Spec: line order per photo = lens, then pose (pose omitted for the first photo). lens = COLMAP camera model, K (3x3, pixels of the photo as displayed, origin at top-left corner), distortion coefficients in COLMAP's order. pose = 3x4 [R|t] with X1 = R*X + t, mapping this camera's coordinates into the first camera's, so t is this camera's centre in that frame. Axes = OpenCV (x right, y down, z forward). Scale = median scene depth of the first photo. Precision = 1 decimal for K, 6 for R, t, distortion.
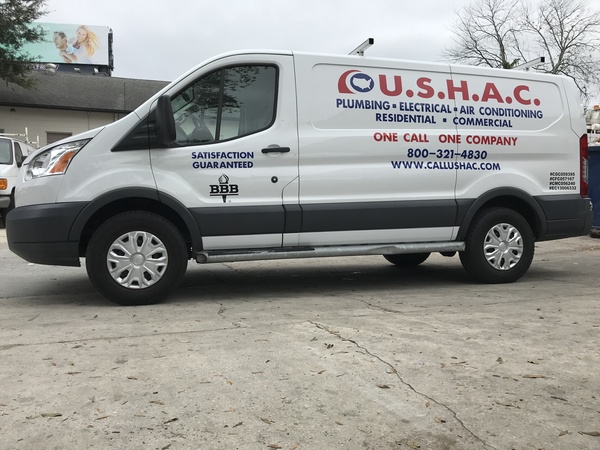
lens RADIAL K [[488.6, 0, 300.4], [0, 488.6, 223.4], [0, 0, 1]] dist [0.016427, -0.035376]
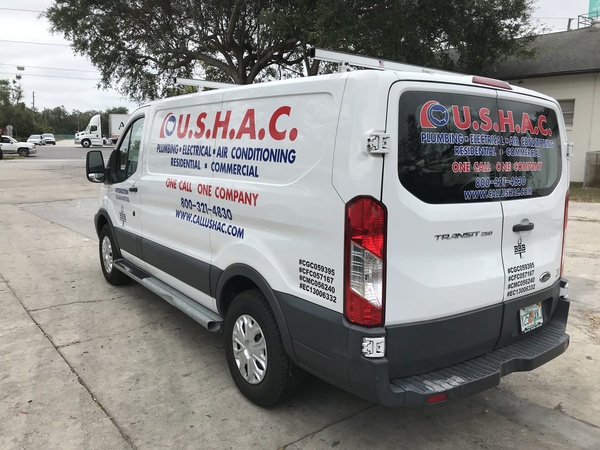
lens RADIAL K [[488.6, 0, 300.0], [0, 488.6, 227.5], [0, 0, 1]] dist [0.016427, -0.035376]
pose [[0.355601, 0.164427, -0.920061, 1.135333], [-0.070161, 0.986322, 0.149151, -0.248463], [0.932001, 0.011514, 0.362274, 0.880353]]
